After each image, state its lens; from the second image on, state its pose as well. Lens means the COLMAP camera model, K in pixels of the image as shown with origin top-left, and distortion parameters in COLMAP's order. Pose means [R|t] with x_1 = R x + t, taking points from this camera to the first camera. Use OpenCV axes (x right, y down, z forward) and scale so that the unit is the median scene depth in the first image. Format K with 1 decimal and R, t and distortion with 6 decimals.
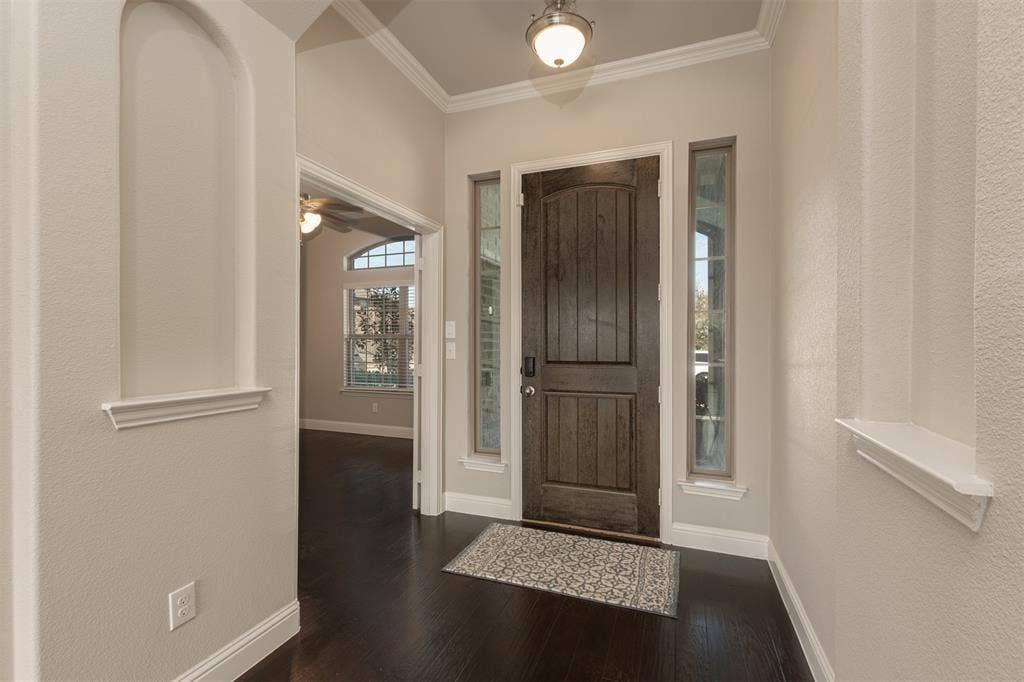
lens RADIAL K [[448.4, 0, 509.3], [0, 448.4, 341.4], [0, 0, 1]] dist [0.005056, -0.001526]
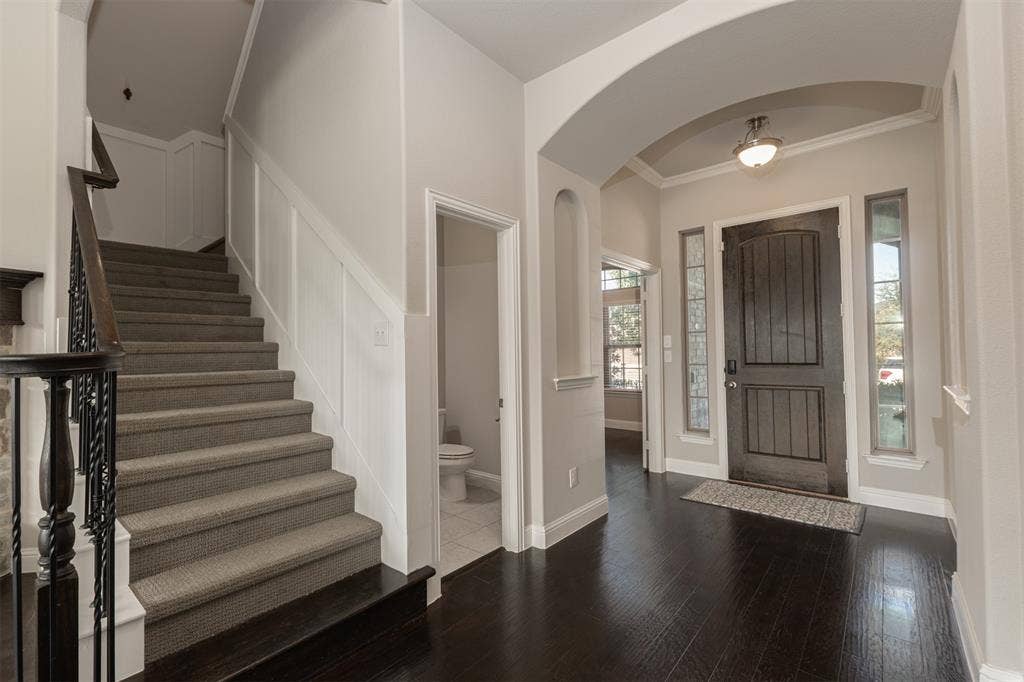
lens RADIAL K [[448.4, 0, 515.6], [0, 448.4, 341.6], [0, 0, 1]] dist [0.005056, -0.001526]
pose [[0.947932, -0.022116, -0.317704, -0.146668], [0.015879, 0.999627, -0.022207, -0.001960], [0.318077, 0.016006, 0.947930, -0.521458]]
